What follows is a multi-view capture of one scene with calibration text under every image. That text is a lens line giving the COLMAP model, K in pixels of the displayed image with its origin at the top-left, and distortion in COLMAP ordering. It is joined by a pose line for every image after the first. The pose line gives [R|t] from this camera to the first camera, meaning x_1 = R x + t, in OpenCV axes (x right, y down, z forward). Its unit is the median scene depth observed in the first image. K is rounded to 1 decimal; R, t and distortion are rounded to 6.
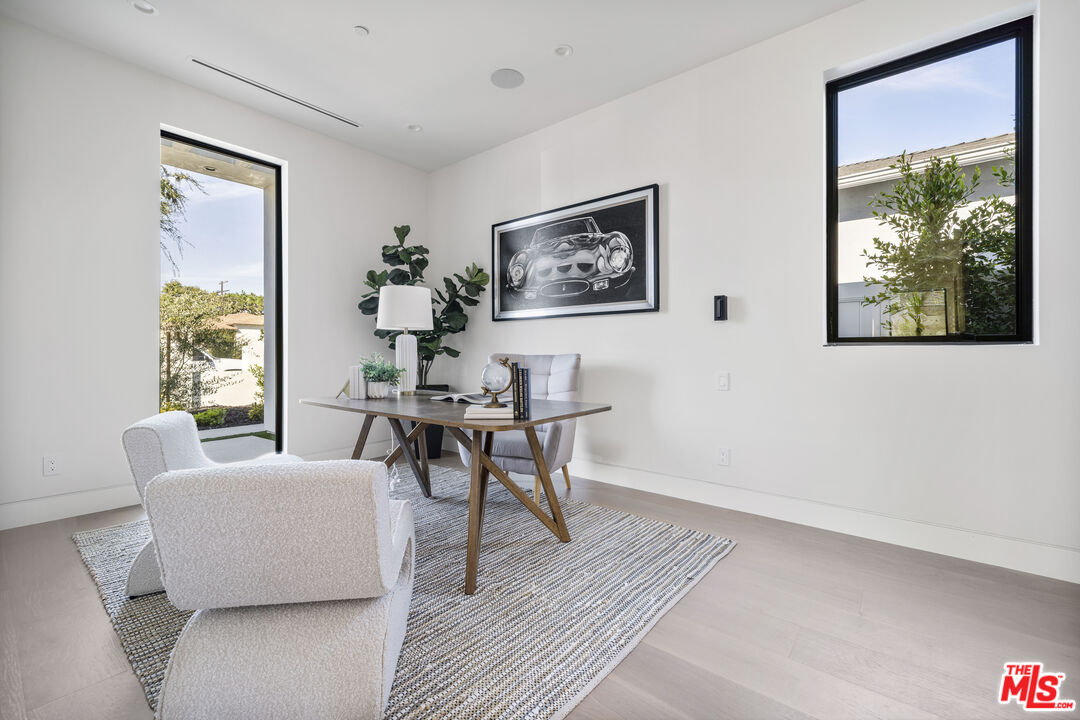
lens RADIAL K [[454.6, 0, 540.0], [0, 454.6, 360.0], [0, 0, 1]] dist [-0.000553, -0.000048]
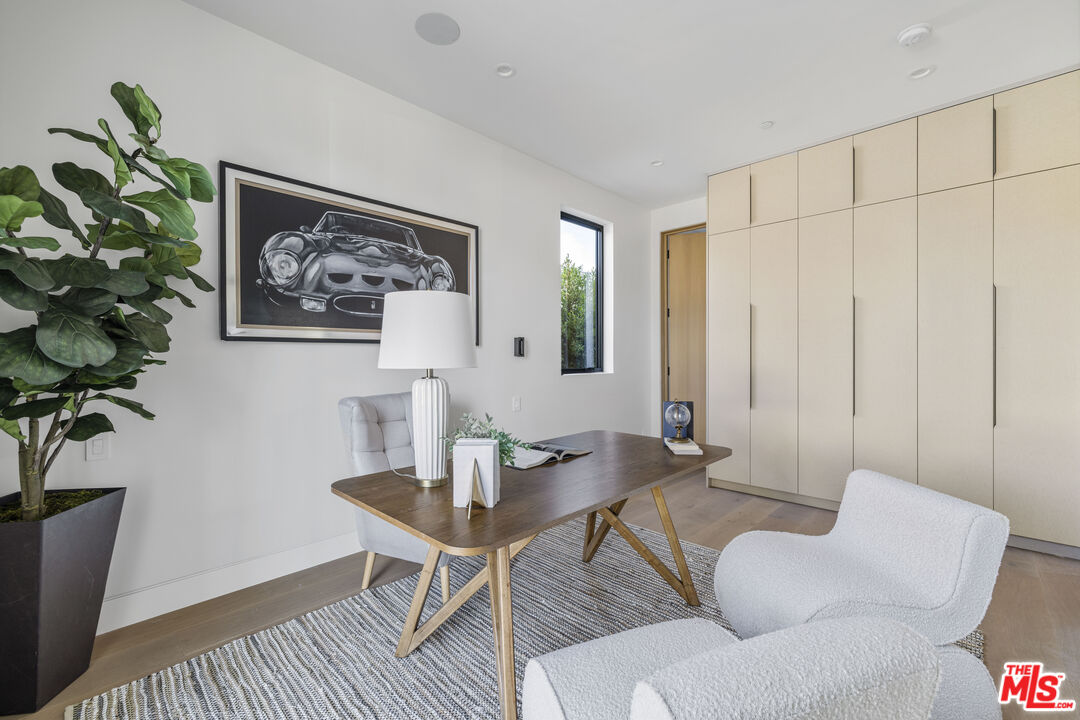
lens RADIAL K [[454.6, 0, 540.0], [0, 454.6, 360.0], [0, 0, 1]] dist [-0.000553, -0.000048]
pose [[0.094270, -0.011939, 0.995475, -0.719065], [0.010952, 0.999880, 0.010955, -0.075664], [-0.995486, 0.009869, 0.094389, 0.684199]]
